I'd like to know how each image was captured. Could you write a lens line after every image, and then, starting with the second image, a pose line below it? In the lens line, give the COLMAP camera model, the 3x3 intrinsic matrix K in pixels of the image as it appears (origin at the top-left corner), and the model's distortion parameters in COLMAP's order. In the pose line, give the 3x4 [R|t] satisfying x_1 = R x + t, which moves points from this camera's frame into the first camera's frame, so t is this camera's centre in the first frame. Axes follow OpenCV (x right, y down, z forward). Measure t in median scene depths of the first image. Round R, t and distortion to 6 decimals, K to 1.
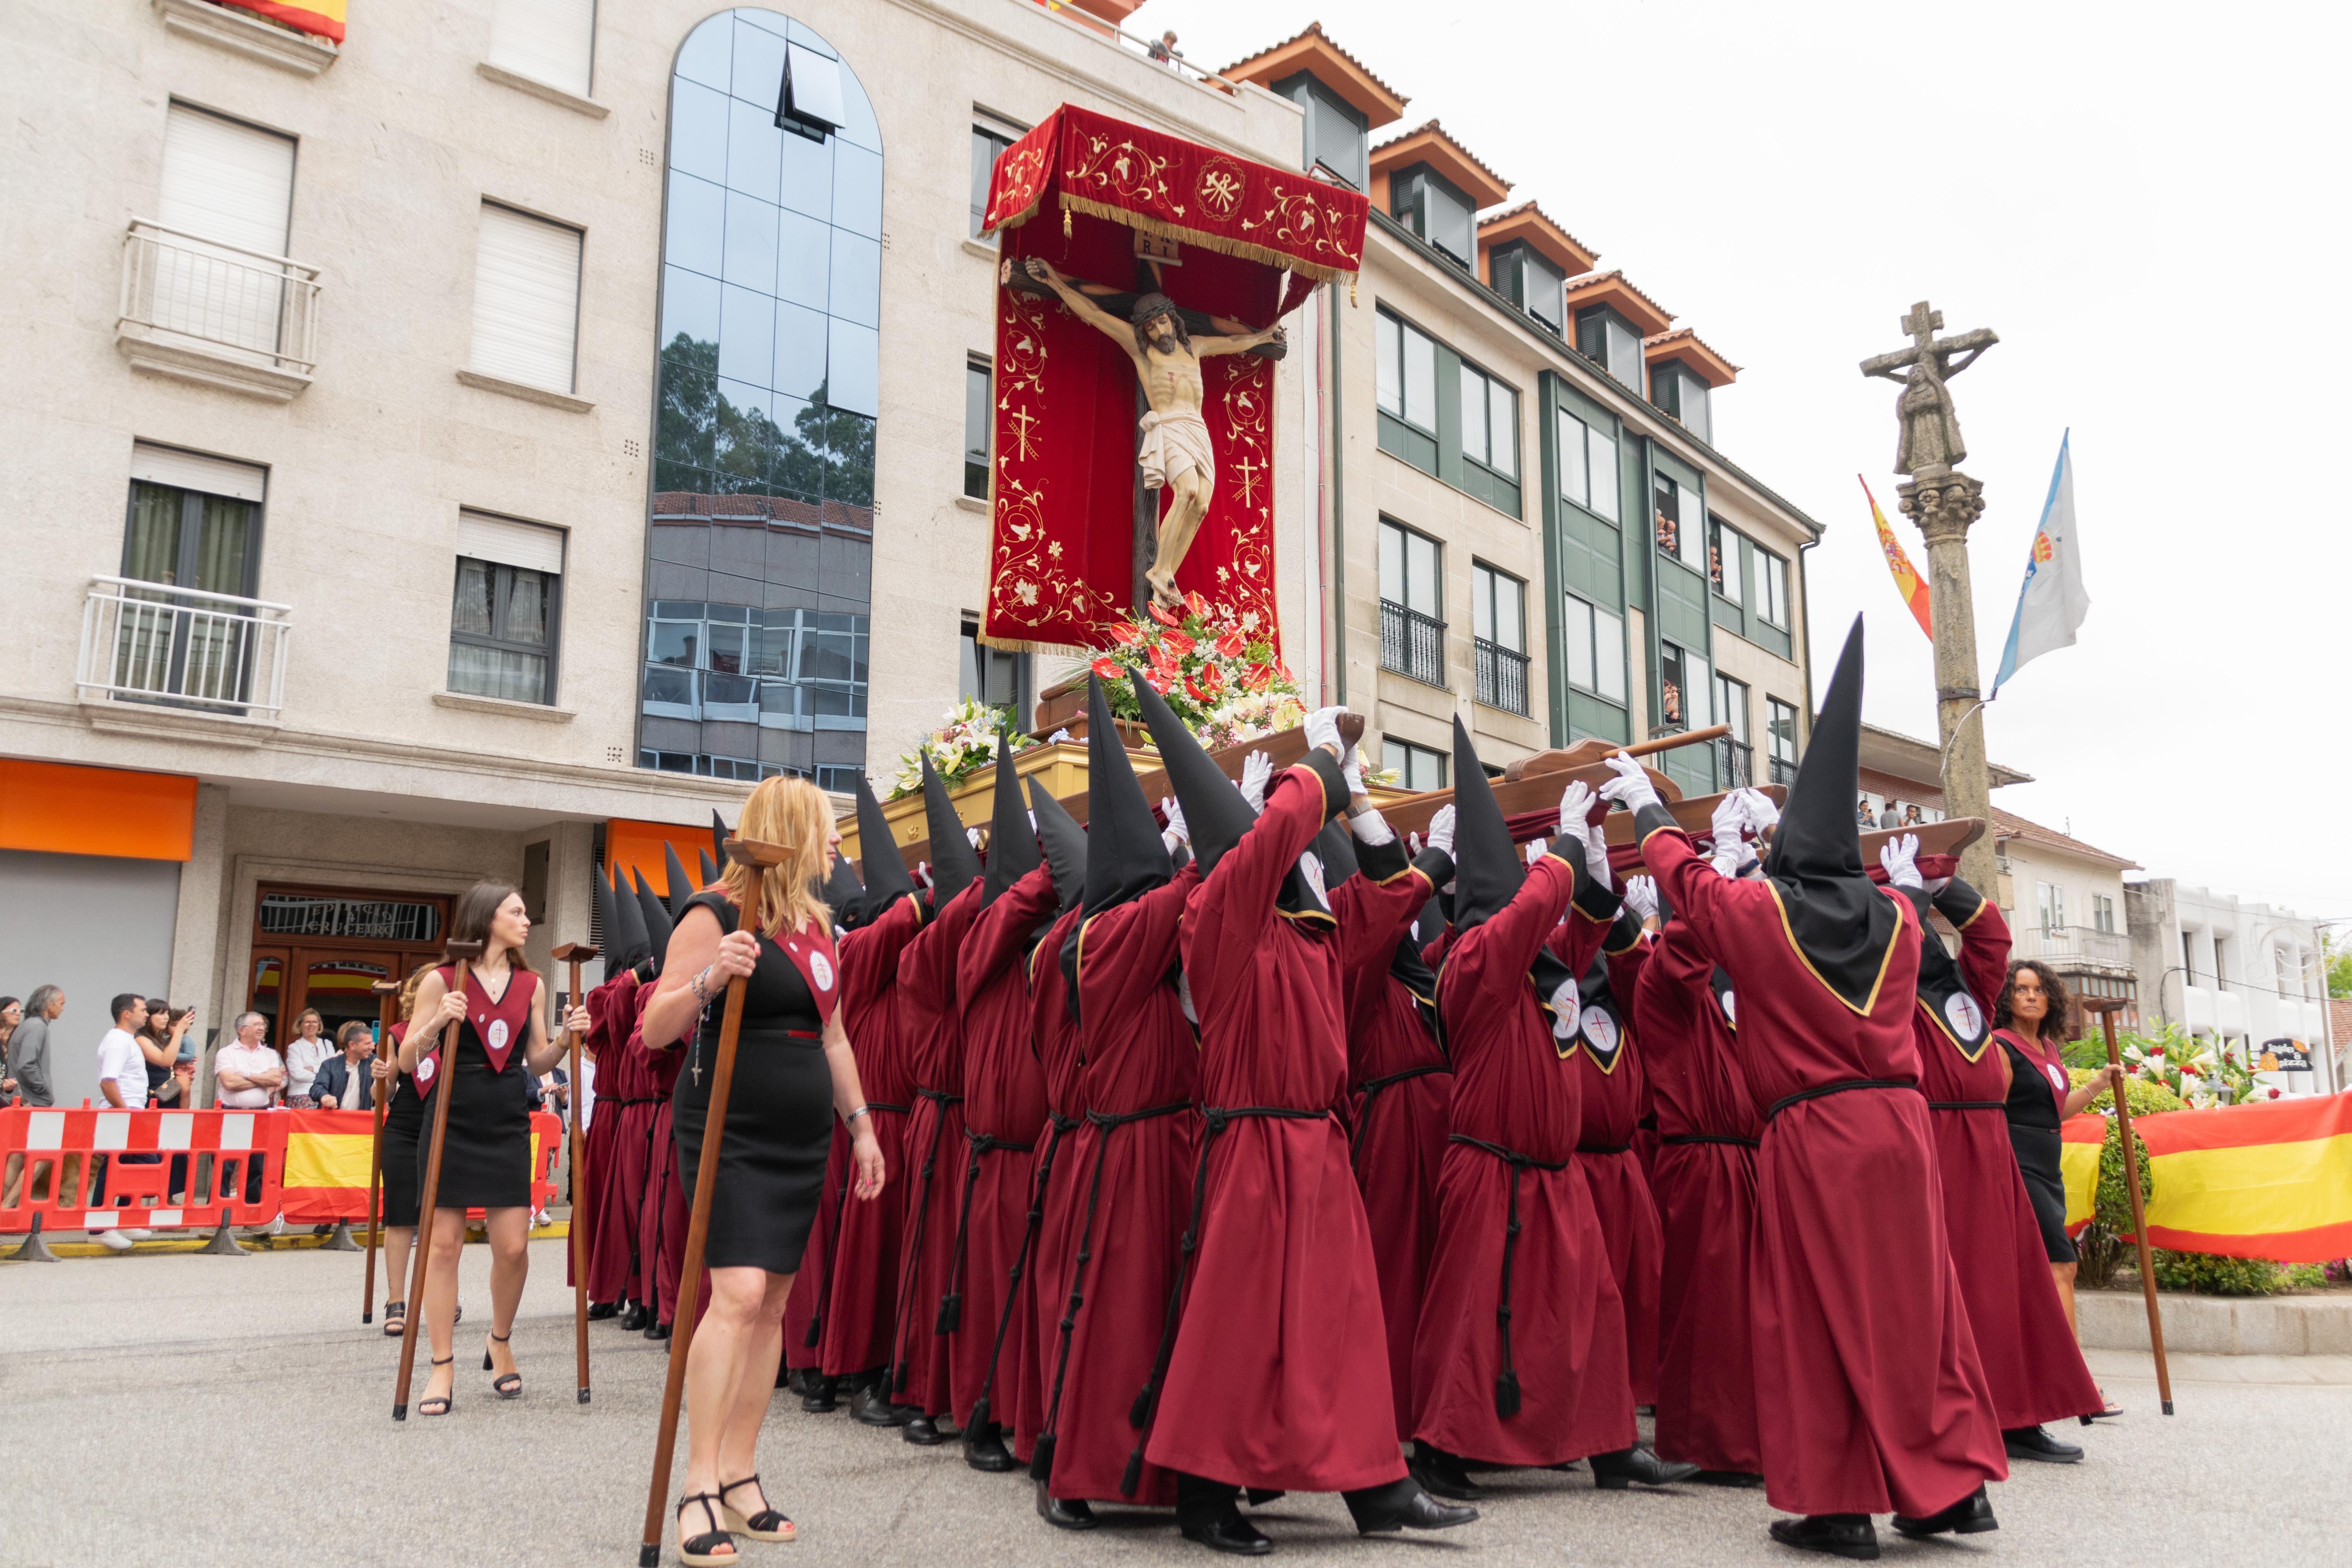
lens RADIAL K [[1778.7, 0, 1176.0], [0, 1778.7, 784.0], [0, 0, 1]] dist [0.015769, -0.003635]
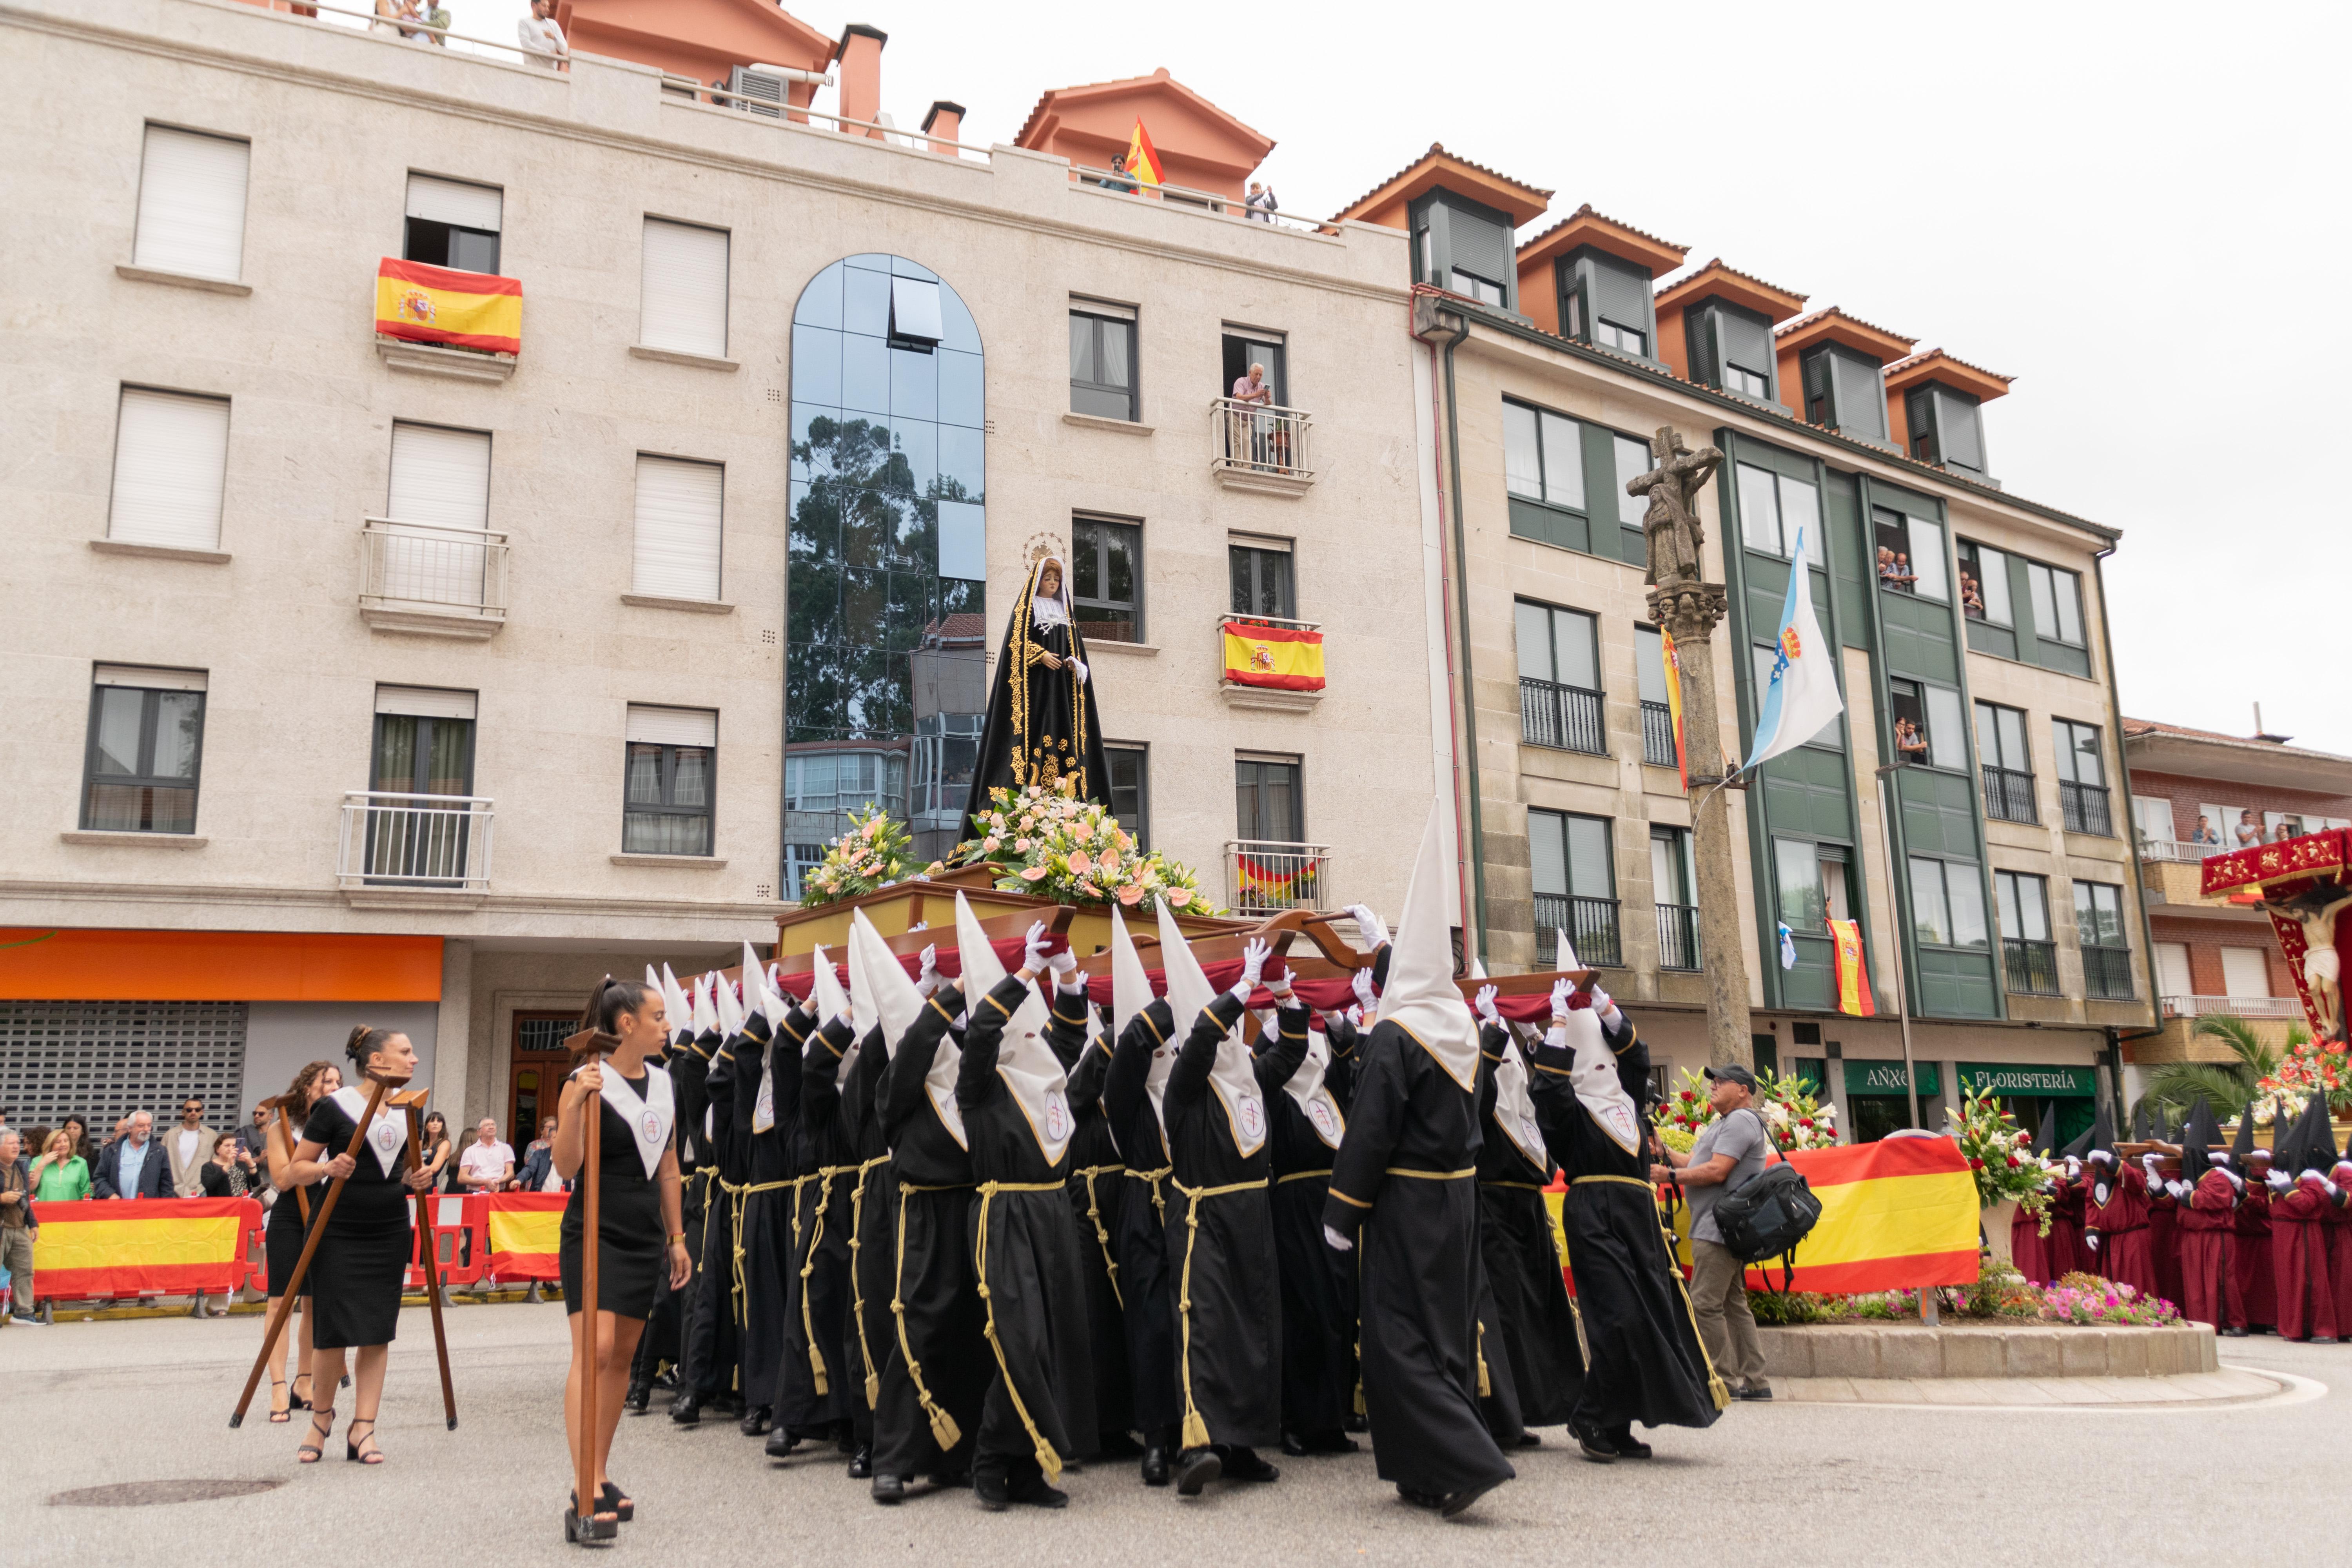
lens RADIAL K [[1778.7, 0, 1176.0], [0, 1778.7, 784.0], [0, 0, 1]] dist [0.015769, -0.003635]
pose [[0.962468, -0.081813, -0.258772, 0.246538], [0.073121, 0.996393, -0.043052, -0.015125], [0.261360, 0.022515, 0.964979, -0.087335]]
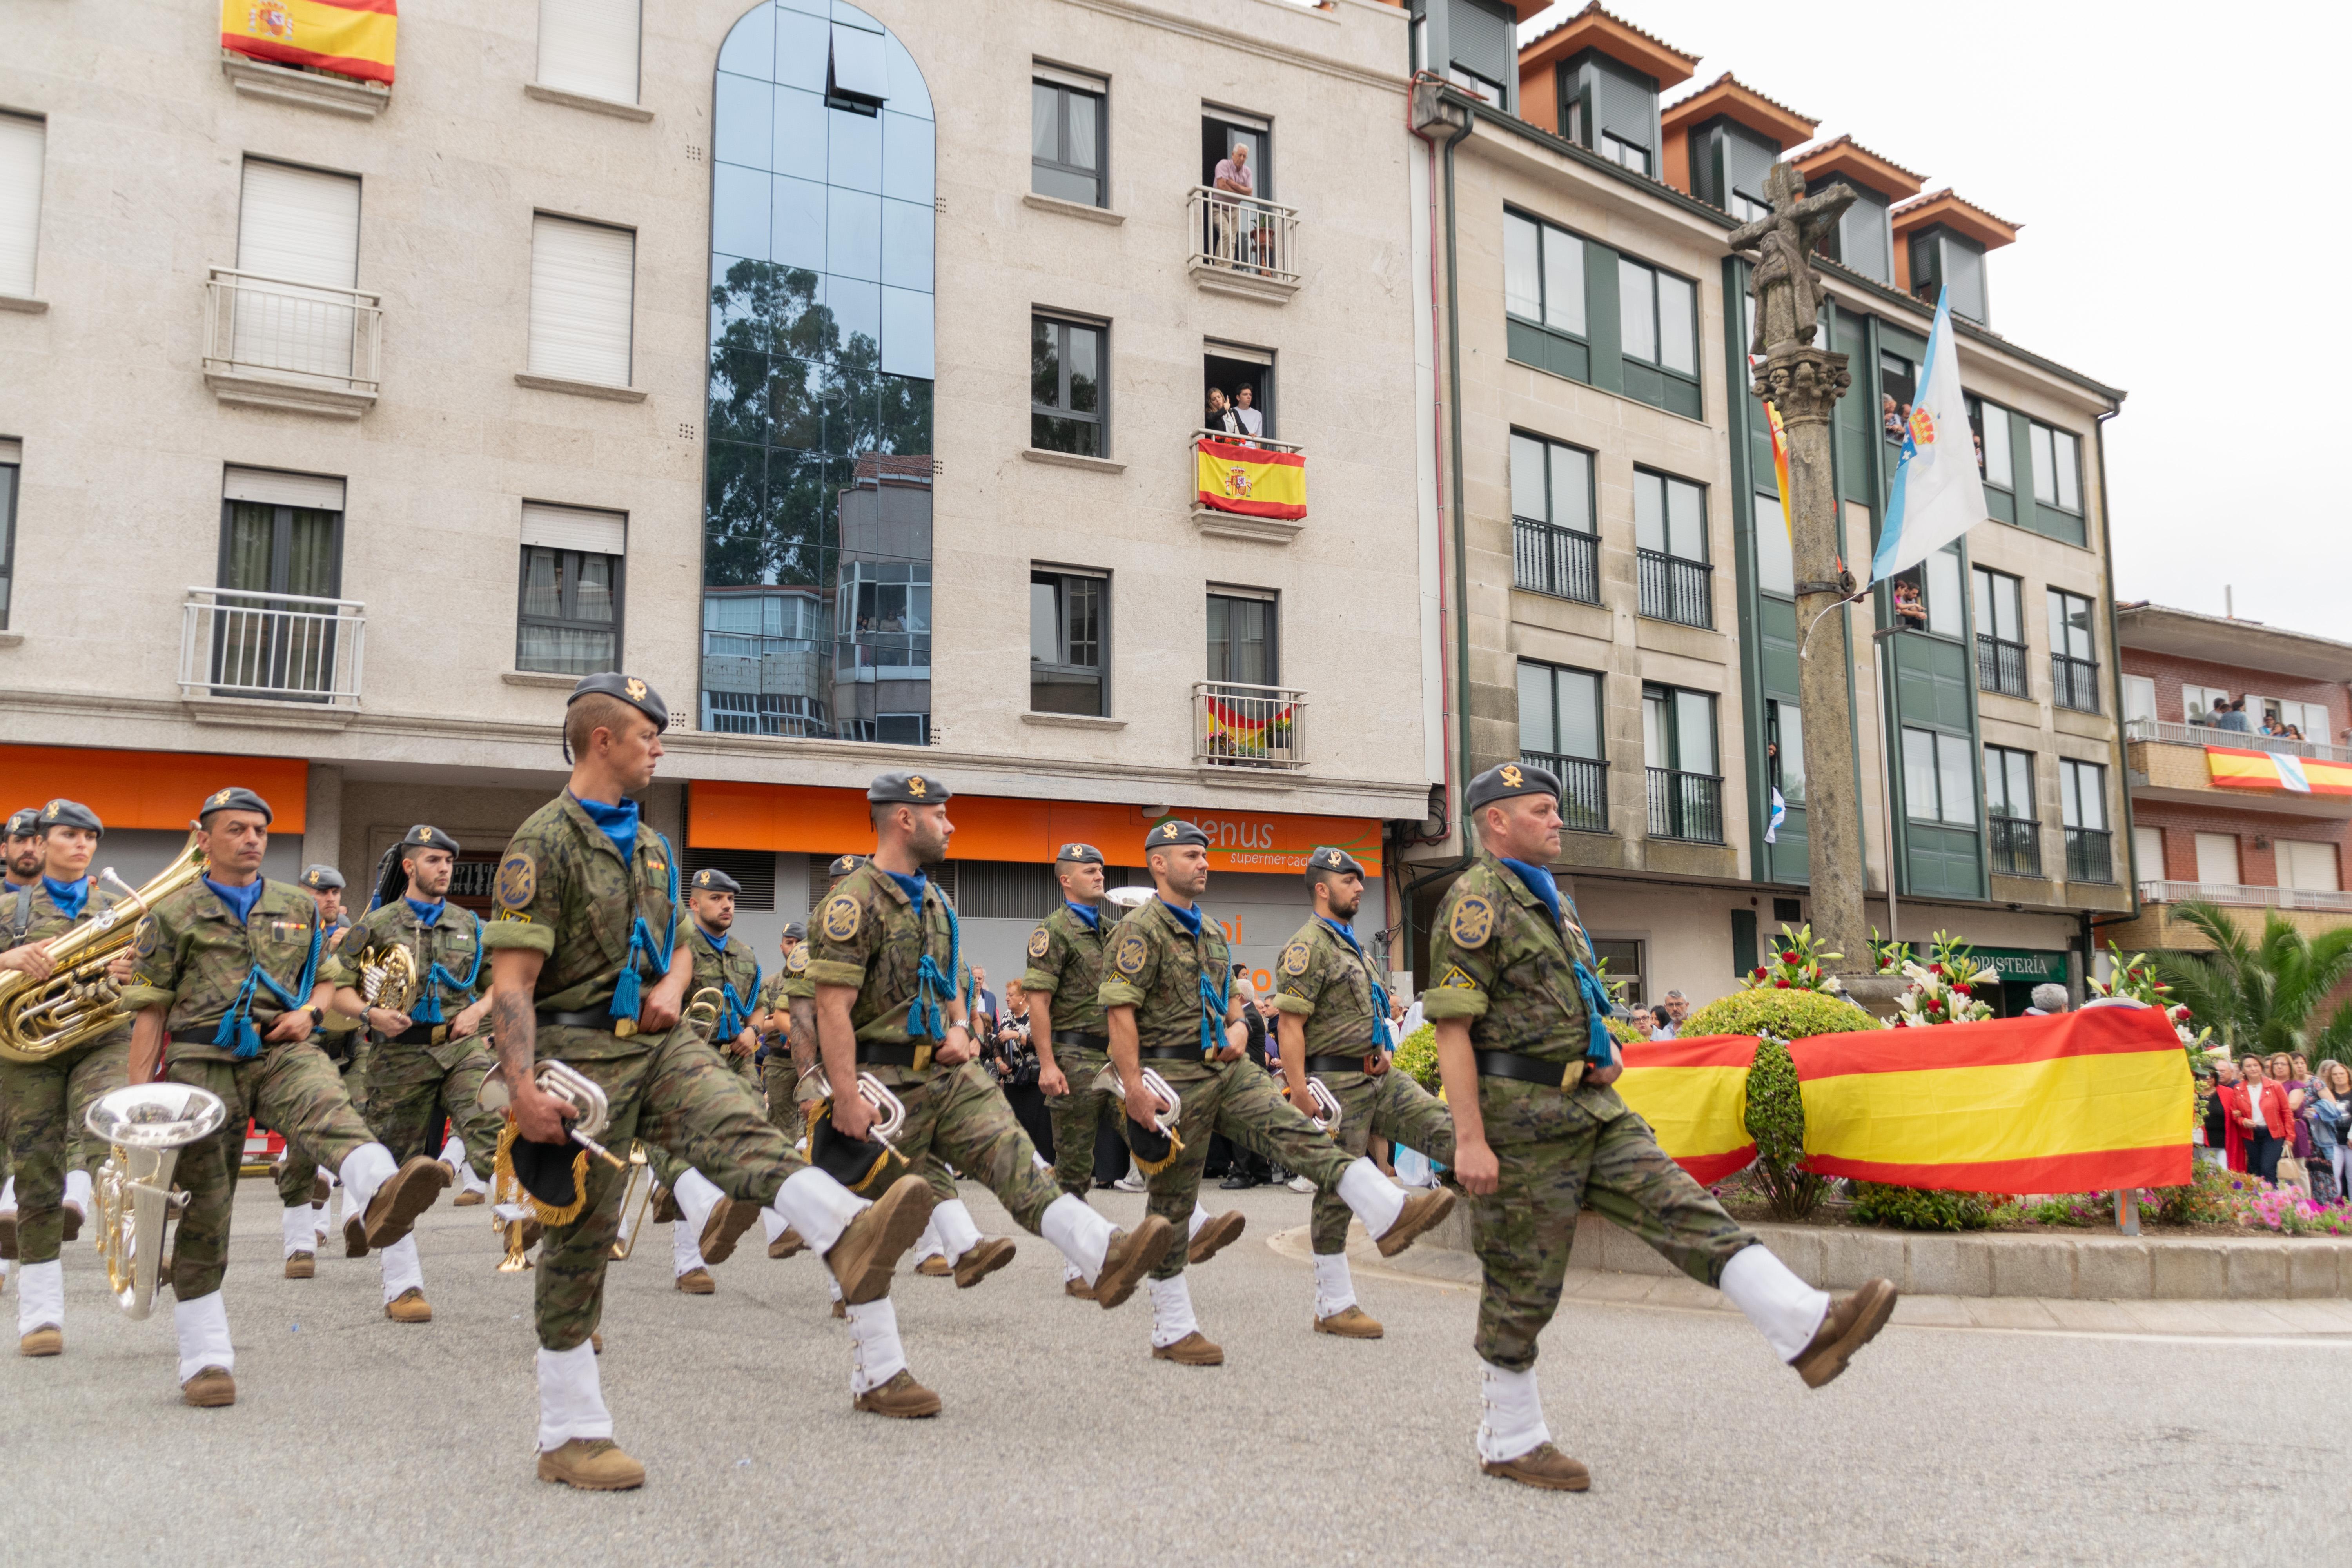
lens RADIAL K [[1795.3, 0, 1169.8], [0, 1795.3, 782.7], [0, 0, 1]] dist [0.020626, -0.012232]
pose [[0.974249, -0.041196, -0.221678, 0.189884], [0.048551, 0.998433, 0.027832, 0.004701], [0.220184, -0.037878, 0.974723, 0.007897]]
